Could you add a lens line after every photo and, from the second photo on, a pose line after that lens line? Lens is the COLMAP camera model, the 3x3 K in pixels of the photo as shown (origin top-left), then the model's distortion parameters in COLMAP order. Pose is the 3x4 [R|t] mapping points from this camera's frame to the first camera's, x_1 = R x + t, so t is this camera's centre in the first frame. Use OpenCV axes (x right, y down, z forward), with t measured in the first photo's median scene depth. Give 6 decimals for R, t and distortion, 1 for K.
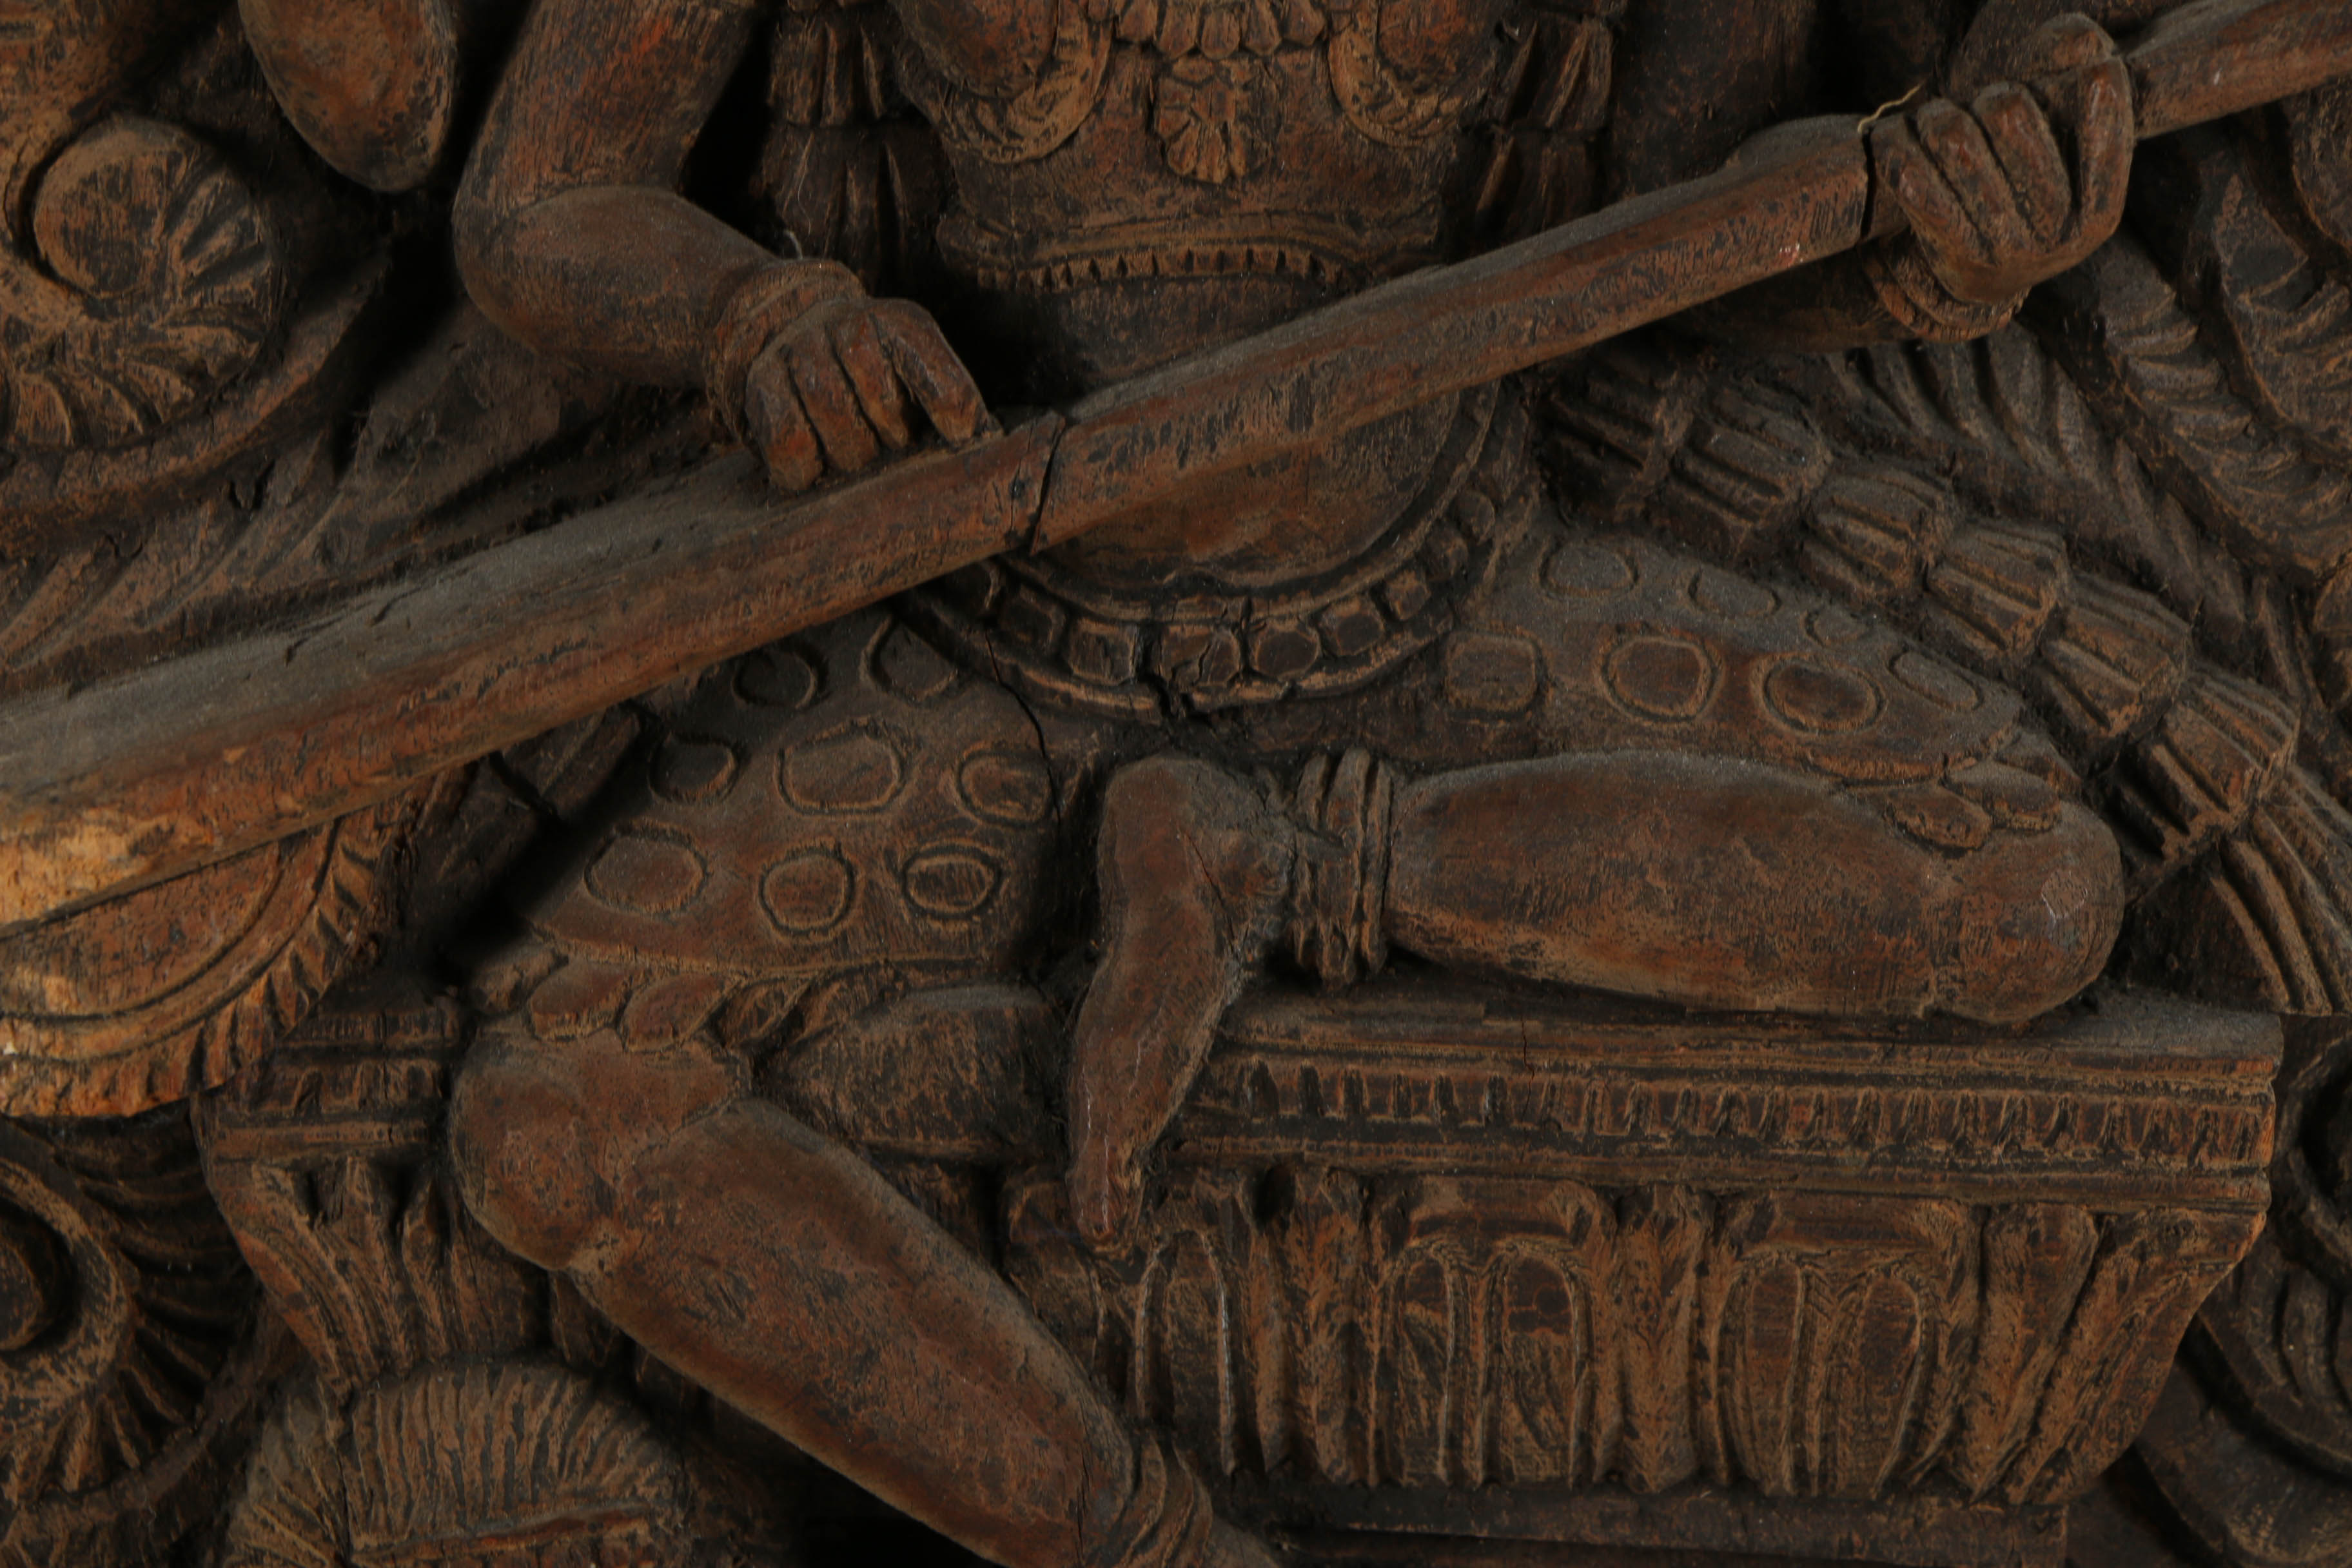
lens RADIAL K [[12998.1, 0, 1131.2], [0, 12998.1, 881.9], [0, 0, 1]] dist [1.462038, 0.000000]
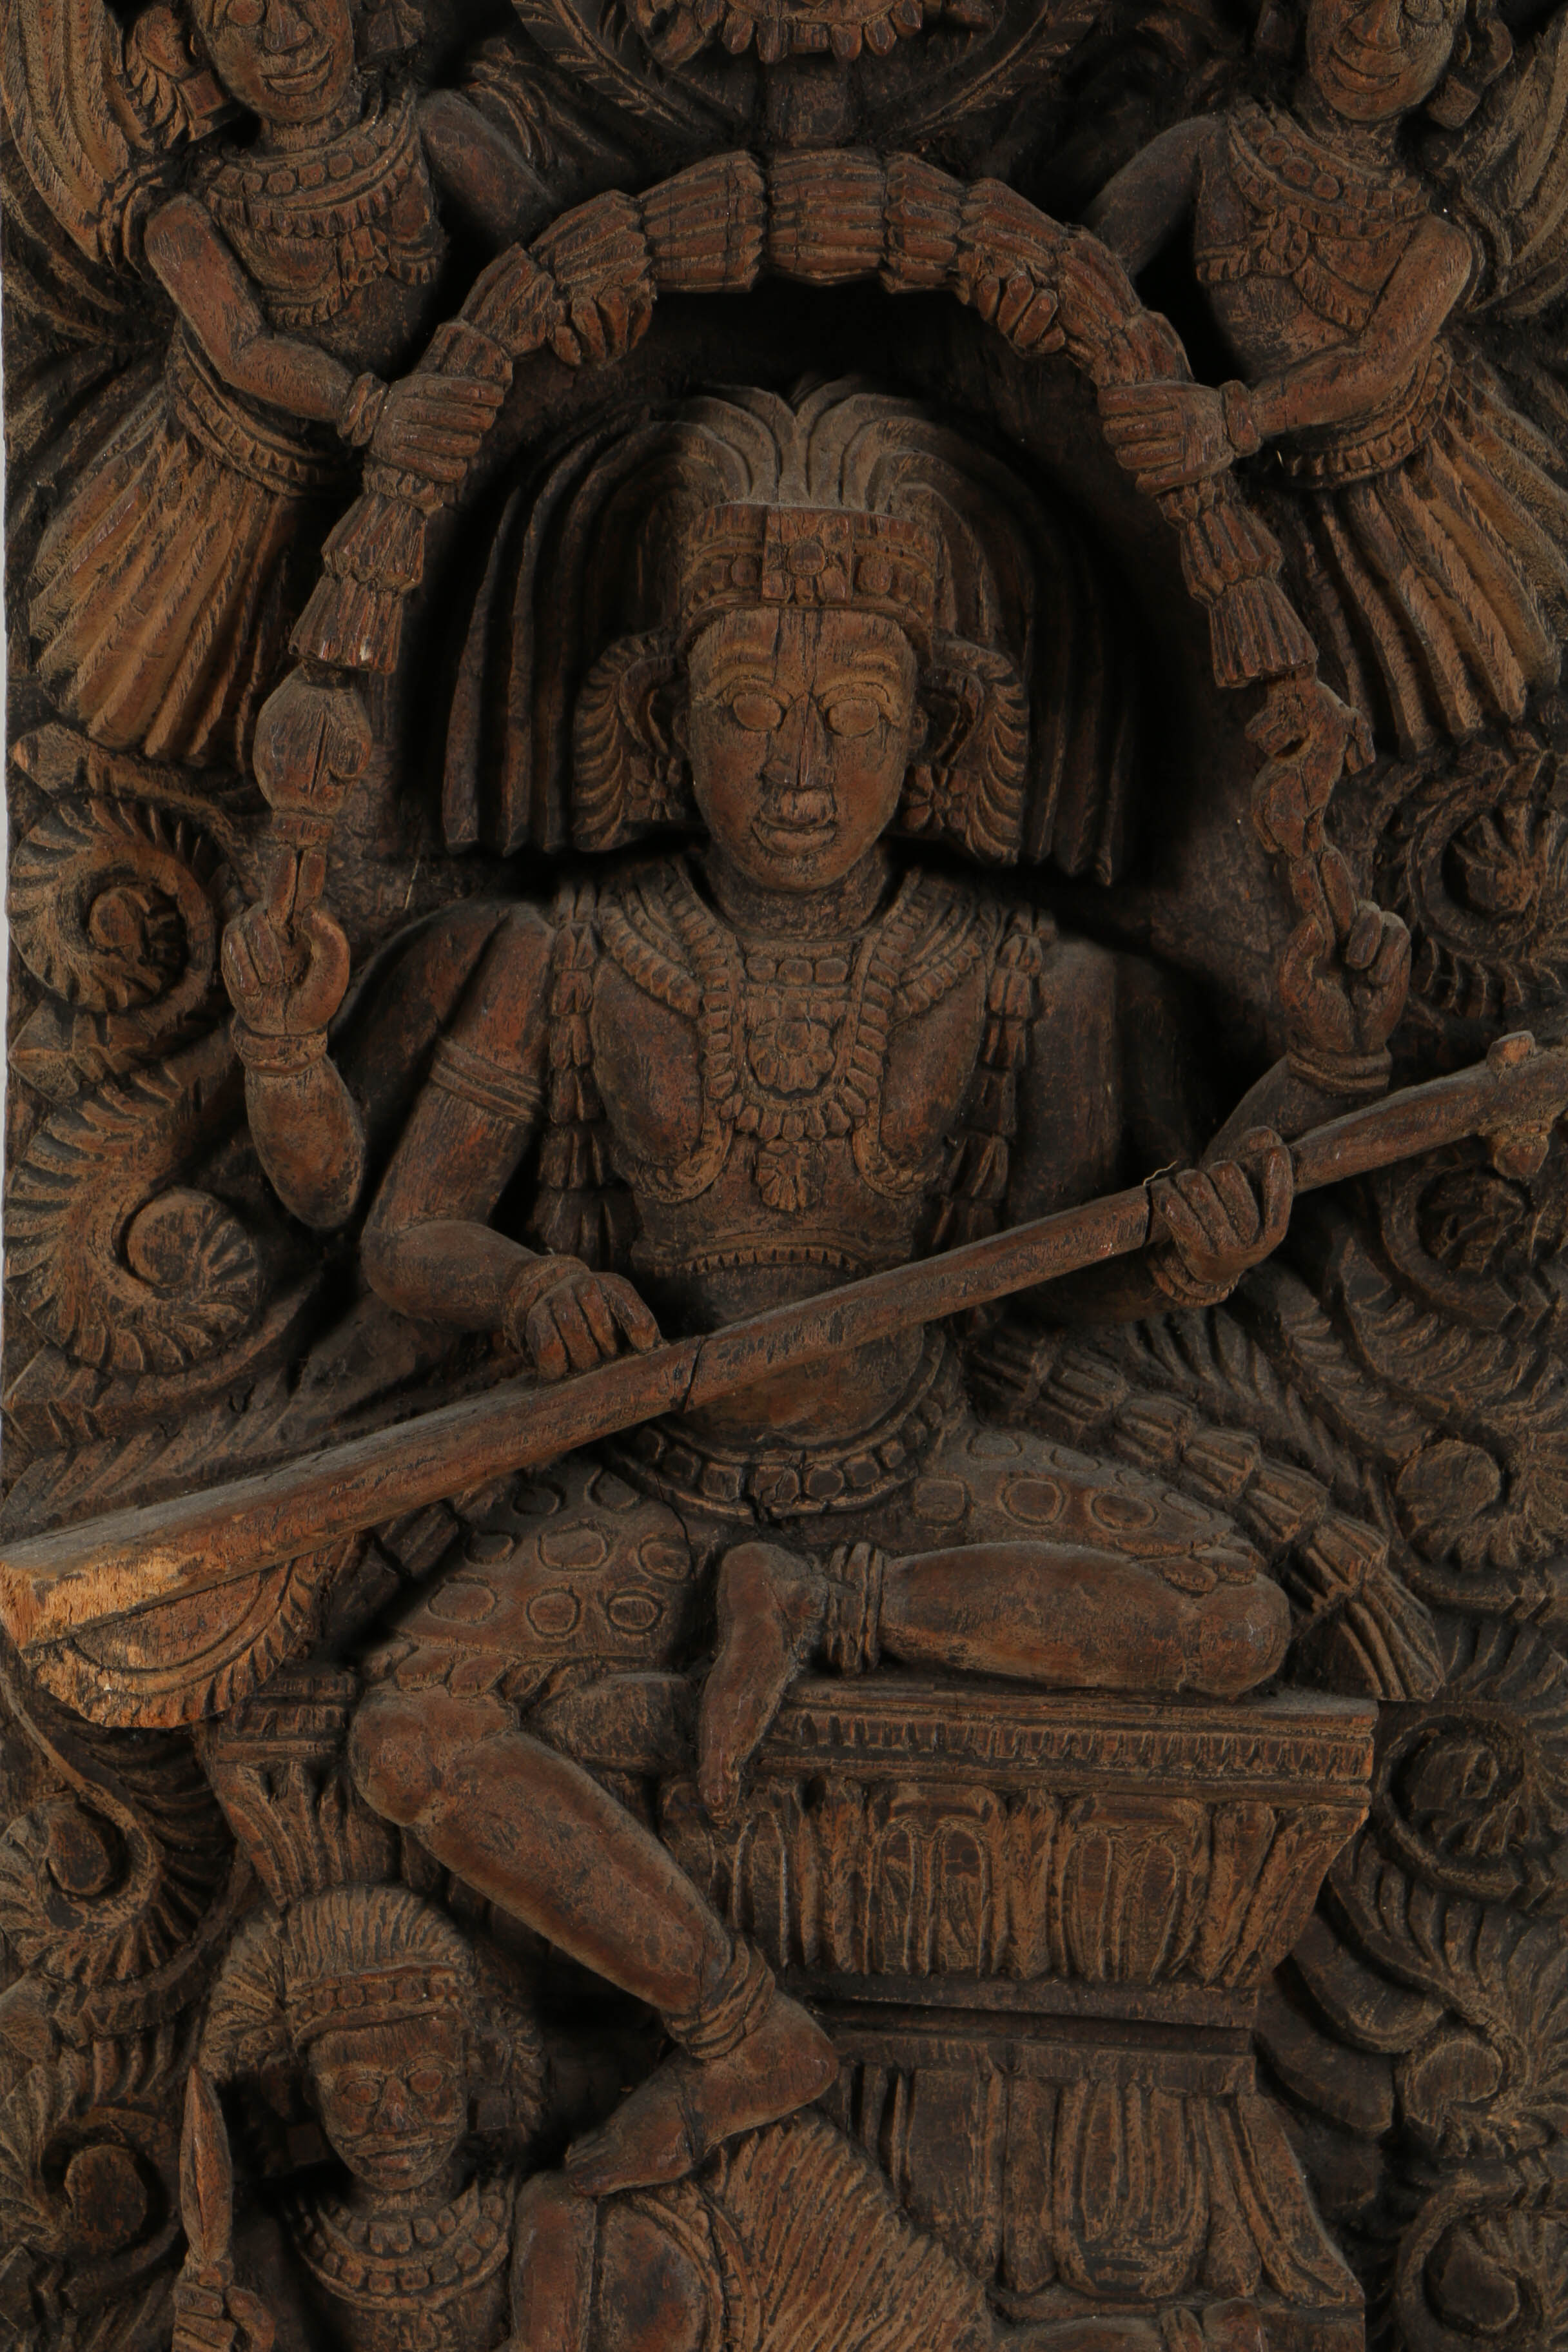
lens RADIAL K [[10710.9, 0, 838.6], [0, 10710.9, 1259.9], [0, 0, 1]] dist [1.165120, 0.000000]
pose [[0.999607, 0.015327, 0.023473, -0.020962], [-0.011607, 0.988442, -0.151152, 0.172900], [-0.025518, 0.150820, 0.988232, -0.452133]]
